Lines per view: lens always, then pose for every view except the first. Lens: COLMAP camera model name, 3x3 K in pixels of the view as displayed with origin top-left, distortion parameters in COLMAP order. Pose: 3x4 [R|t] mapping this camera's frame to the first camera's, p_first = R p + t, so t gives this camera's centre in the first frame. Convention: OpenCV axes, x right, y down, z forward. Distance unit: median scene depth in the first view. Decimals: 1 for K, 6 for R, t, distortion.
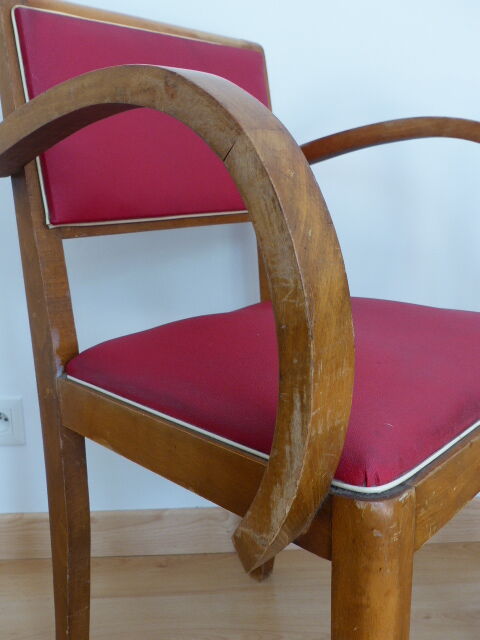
lens RADIAL K [[640.8, 0, 252.5], [0, 640.8, 308.5], [0, 0, 1]] dist [-0.063931, 0.000000]
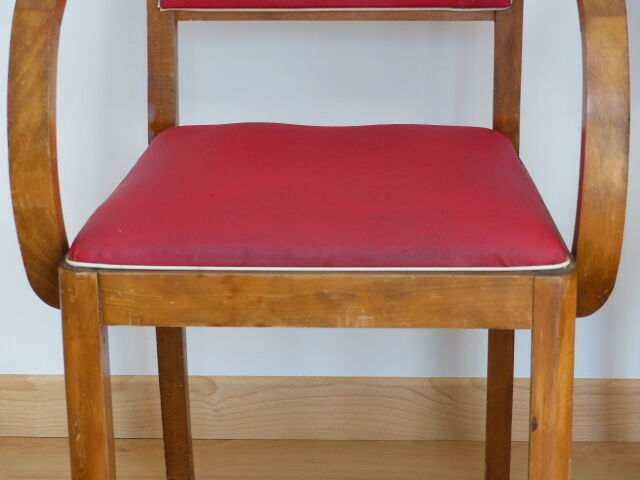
lens RADIAL K [[1586.4, 0, 303.8], [0, 1586.4, 202.4], [0, 0, 1]] dist [0.080236, 0.000000]
pose [[0.622481, 0.258491, -0.738715, 3.488380], [-0.154092, 0.965886, 0.208136, -0.752308], [0.767315, -0.015731, 0.641077, -0.998869]]
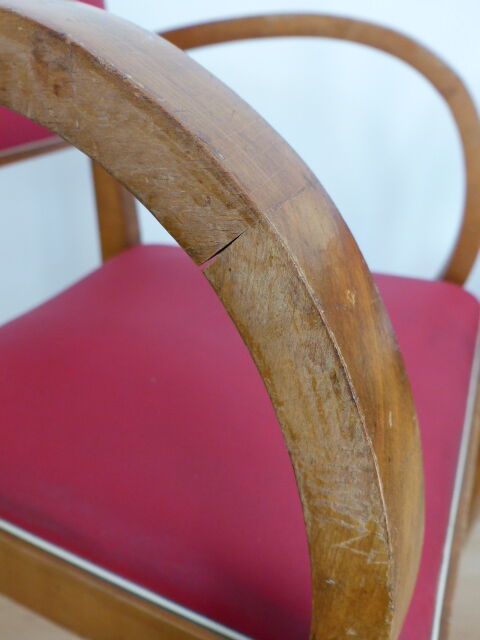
lens RADIAL K [[640.8, 0, 241.2], [0, 640.8, 315.6], [0, 0, 1]] dist [-0.063931, 0.000000]
pose [[0.951797, -0.086599, 0.294250, -0.159721], [0.010746, 0.968143, 0.250167, -0.319080], [-0.306540, -0.234947, 0.922406, 0.581009]]
